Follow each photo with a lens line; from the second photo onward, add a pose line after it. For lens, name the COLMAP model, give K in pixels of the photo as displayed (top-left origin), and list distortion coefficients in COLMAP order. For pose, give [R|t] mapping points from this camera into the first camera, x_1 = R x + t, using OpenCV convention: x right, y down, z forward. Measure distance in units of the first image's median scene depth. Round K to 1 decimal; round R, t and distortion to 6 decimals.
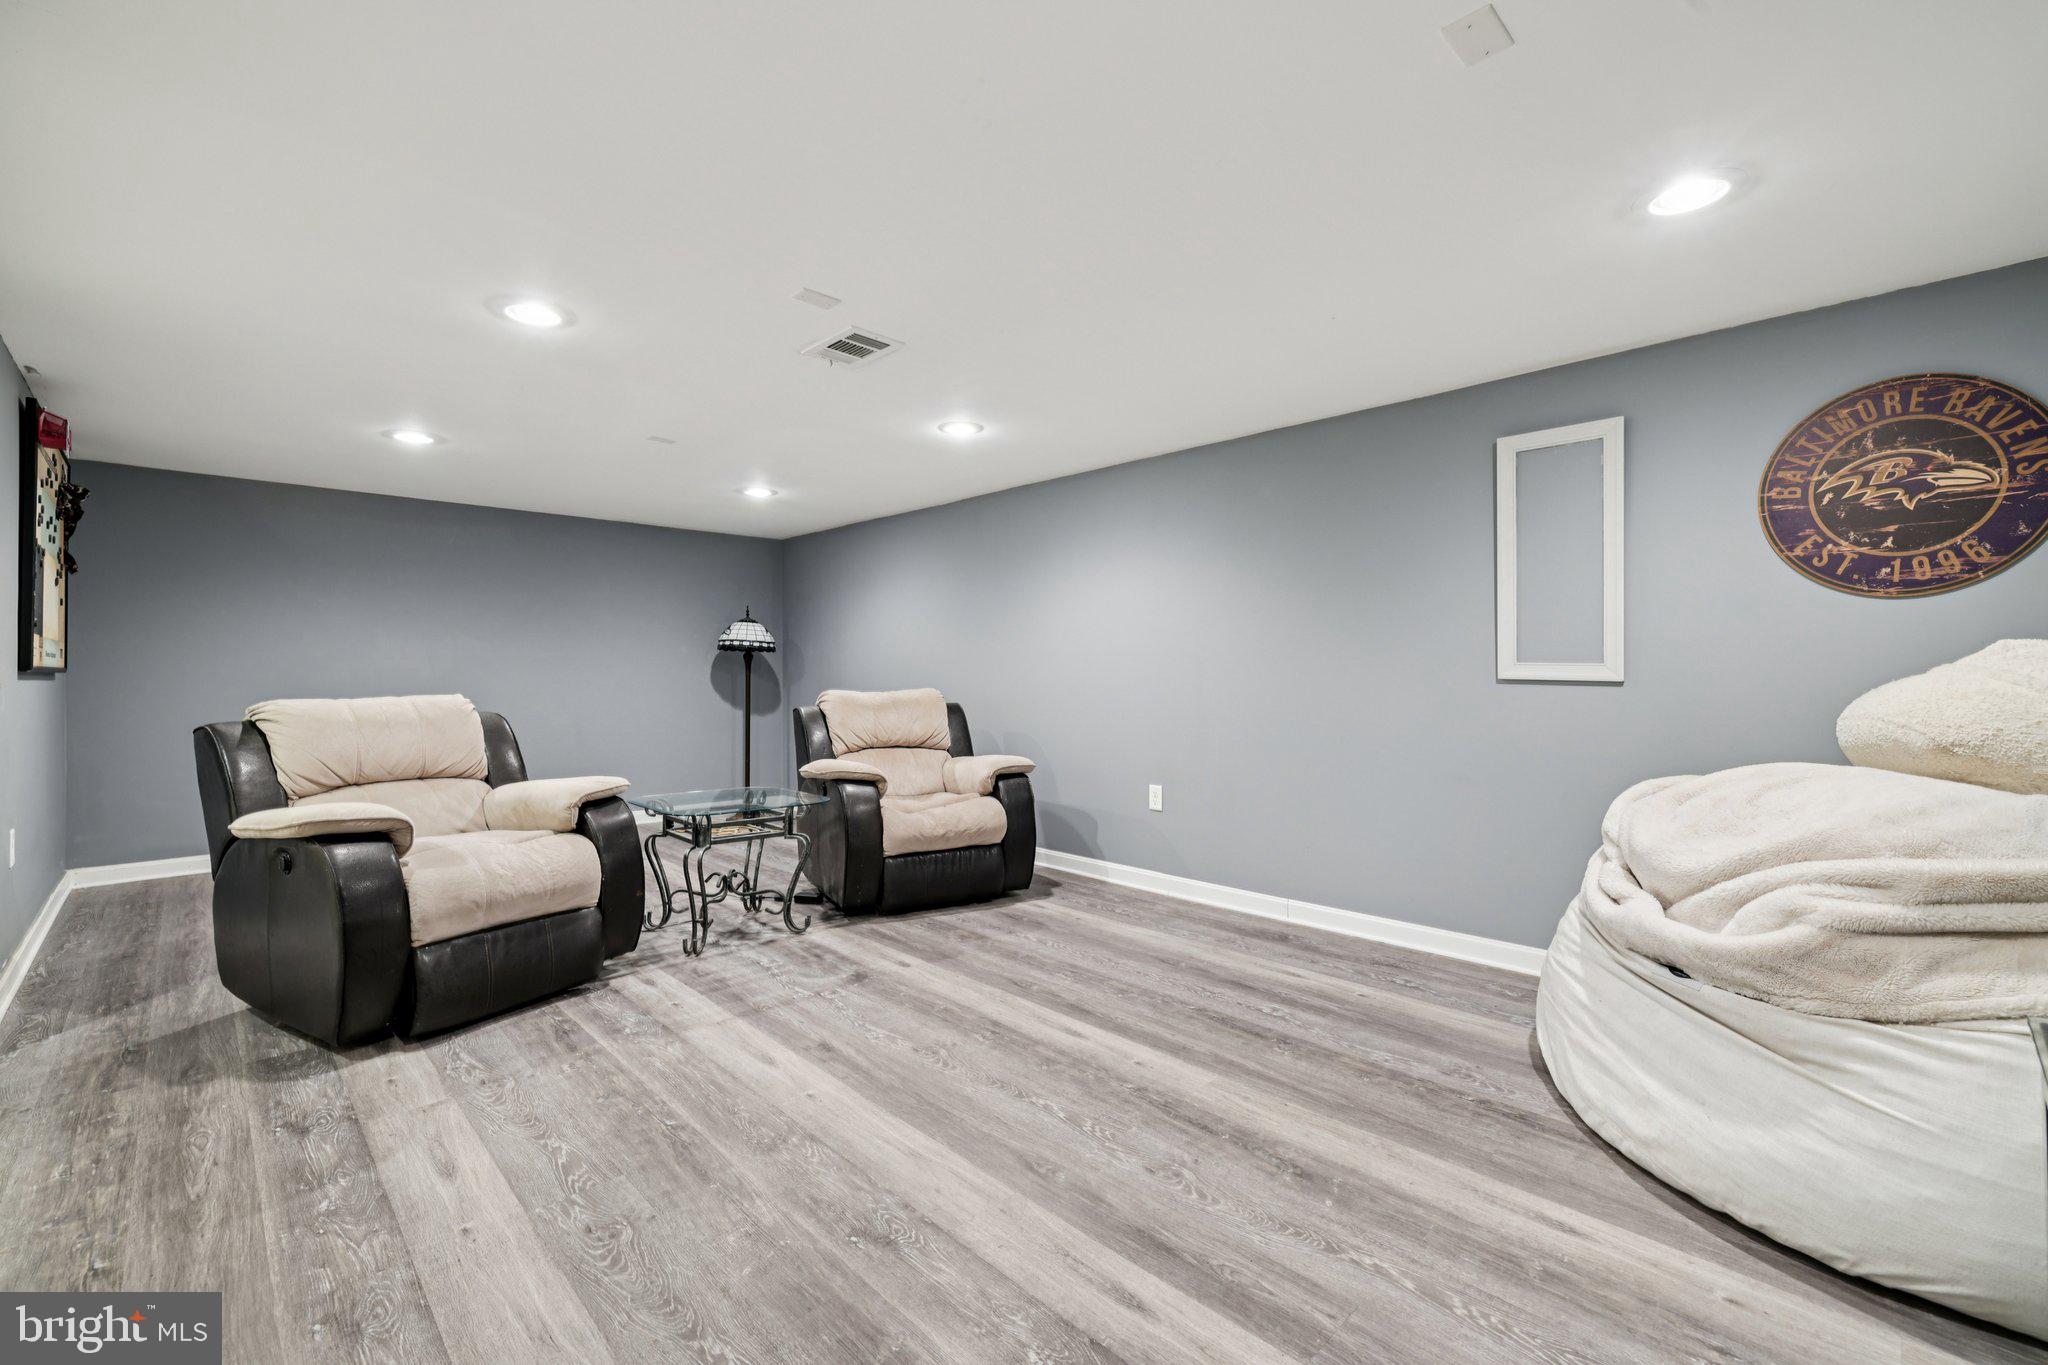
lens RADIAL K [[861.2, 0, 1014.7], [0, 861.2, 676.8], [0, 0, 1]] dist [-0.002160, 0.000024]
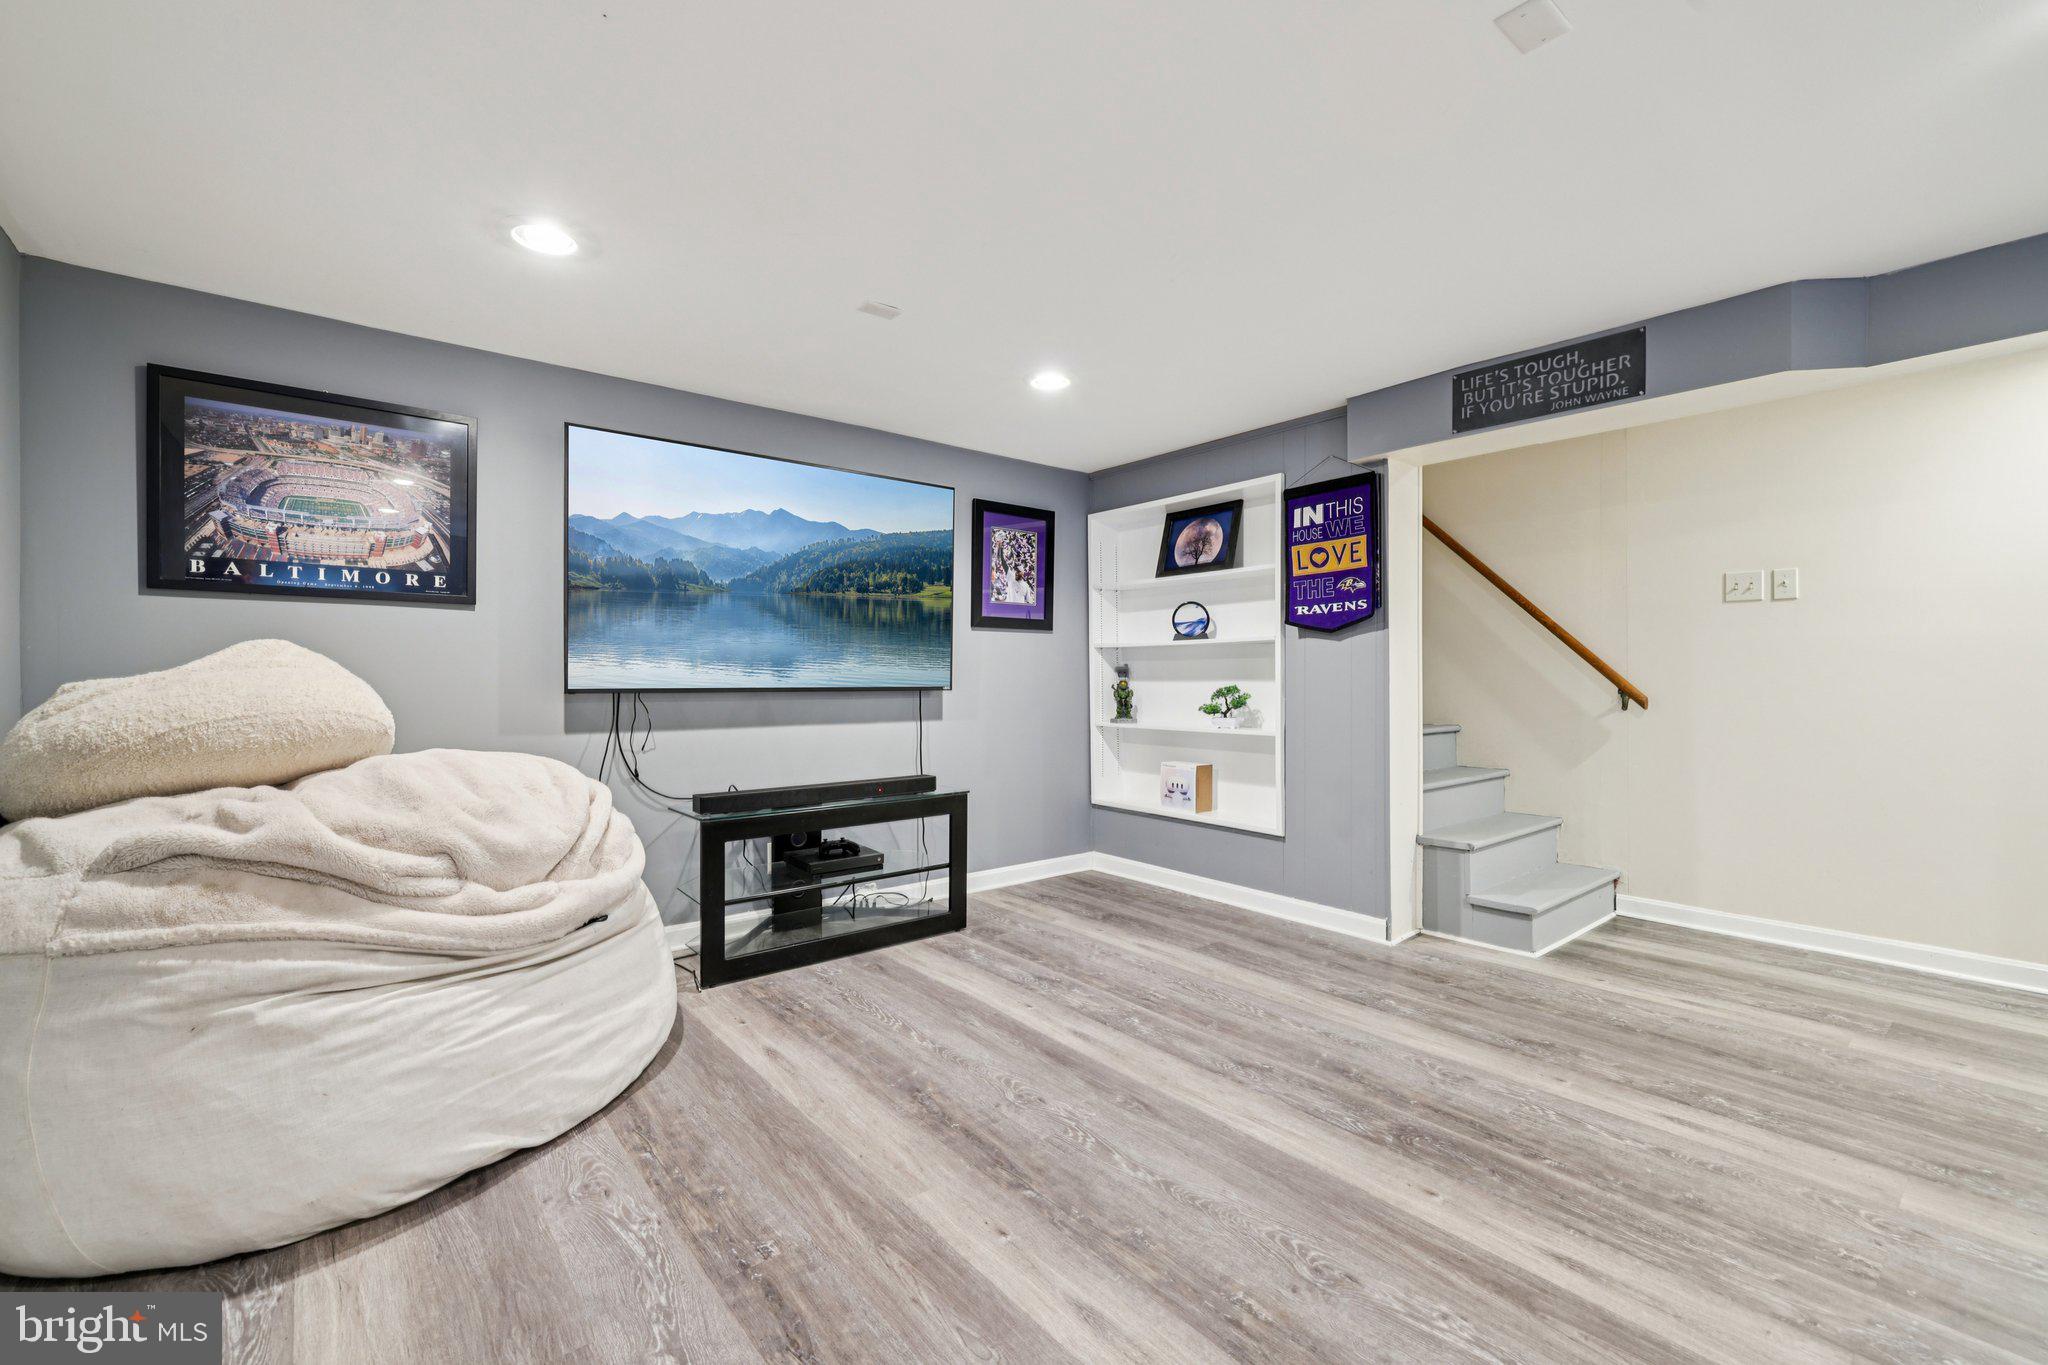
lens RADIAL K [[861.2, 0, 1014.7], [0, 861.2, 676.8], [0, 0, 1]] dist [-0.002160, 0.000024]
pose [[-0.996642, -0.001040, 0.081882, 0.075506], [-0.000952, 0.999999, 0.001123, 0.003534], [-0.081883, 0.001041, -0.996641, 1.636308]]
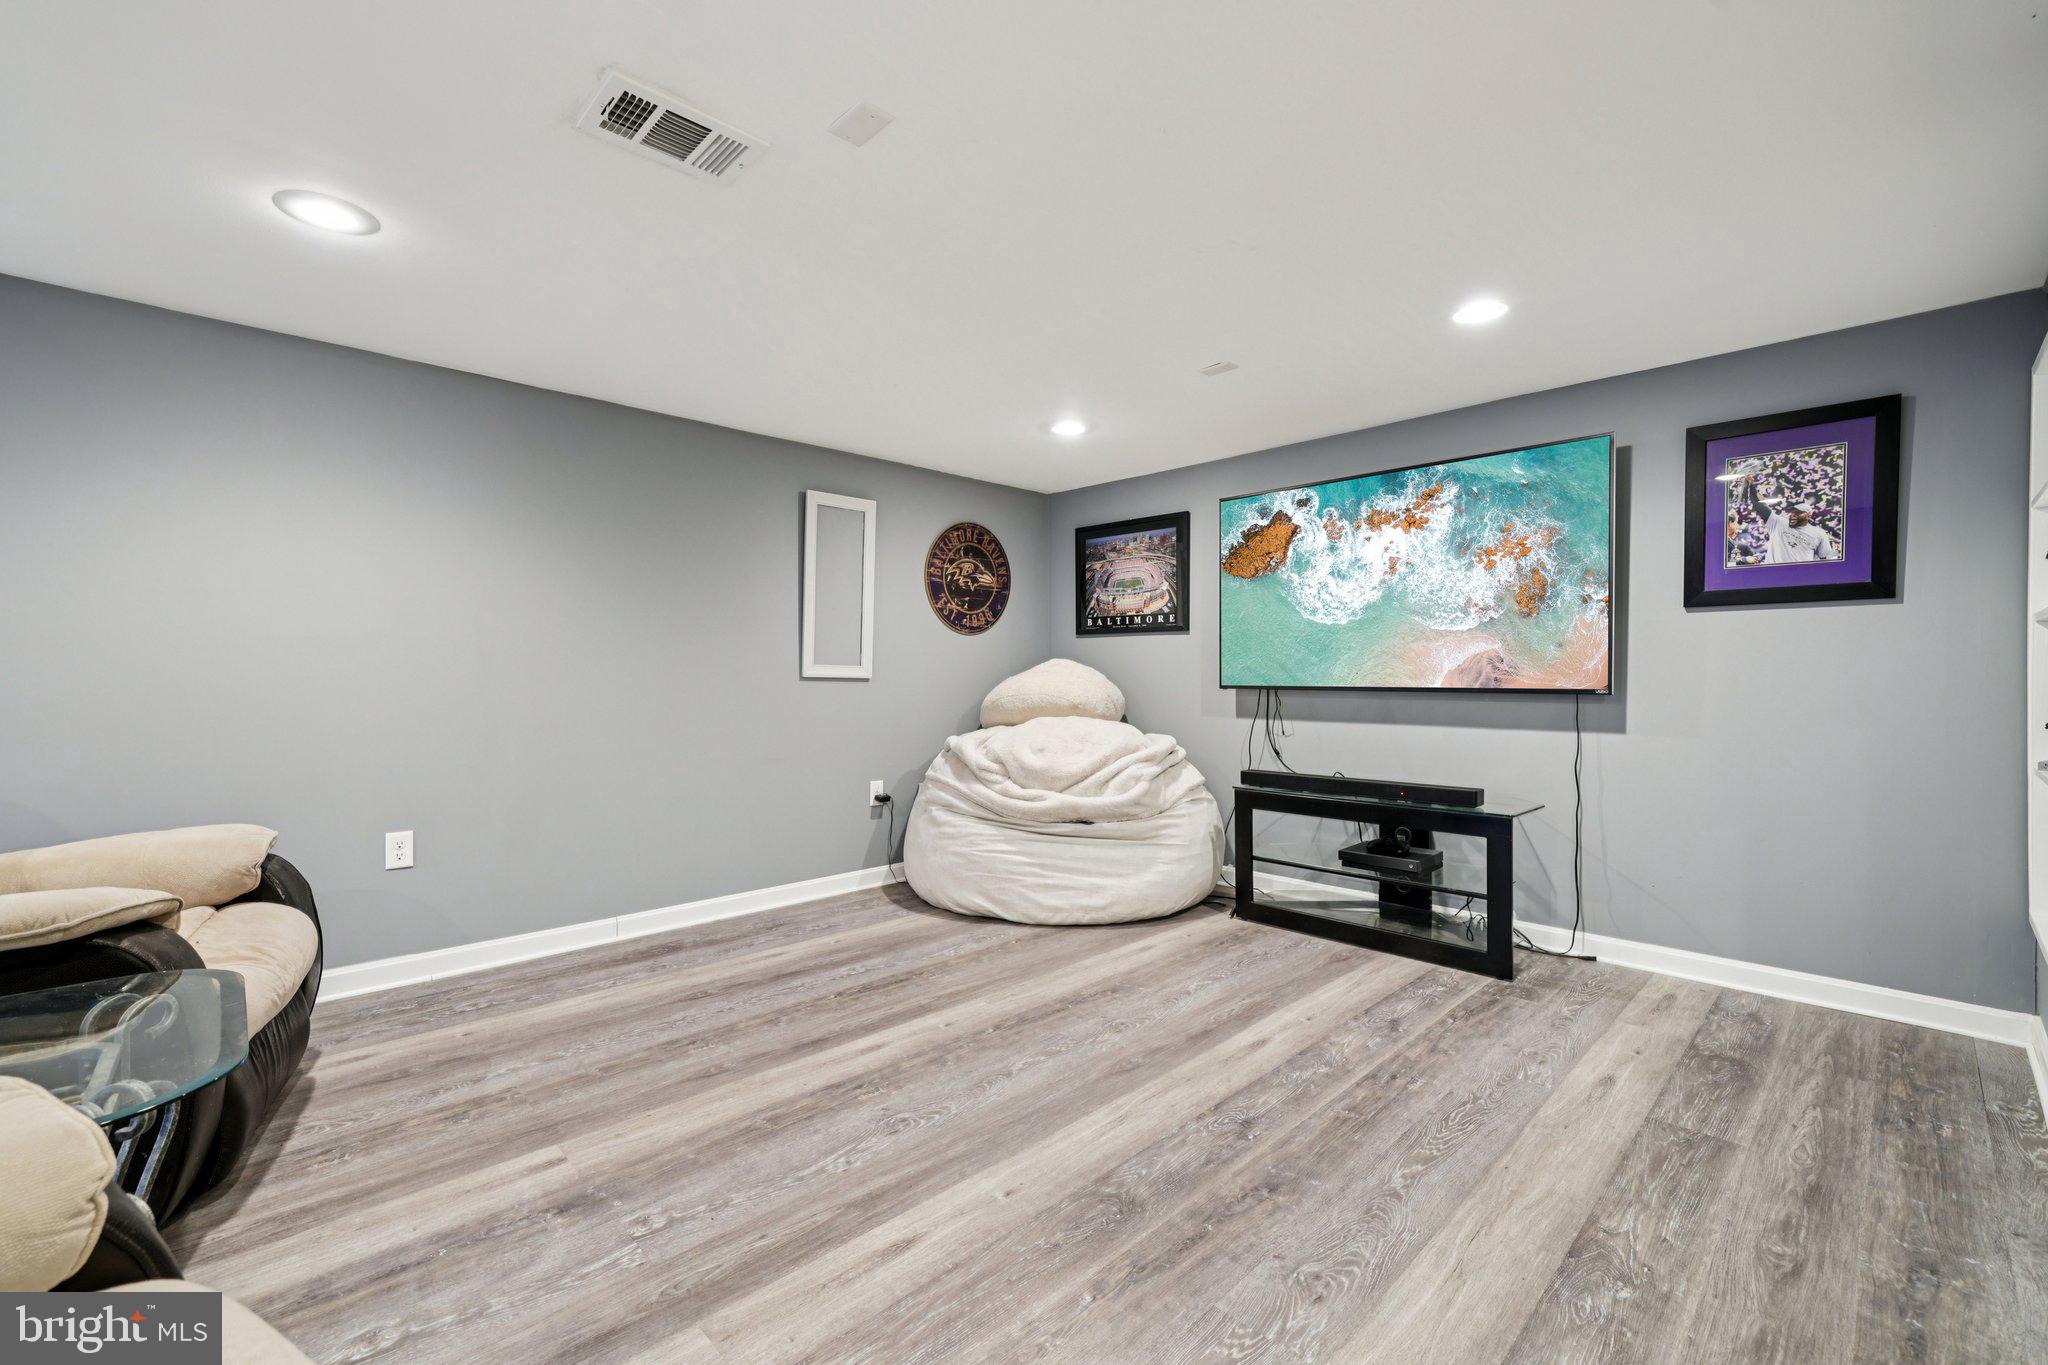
lens RADIAL K [[861.2, 0, 1014.7], [0, 861.2, 676.8], [0, 0, 1]] dist [-0.002160, 0.000024]
pose [[0.000414, -0.002723, 0.999996, -0.933223], [0.001899, 0.999994, 0.002722, -0.000720], [-0.999998, 0.001898, 0.000419, 0.886972]]
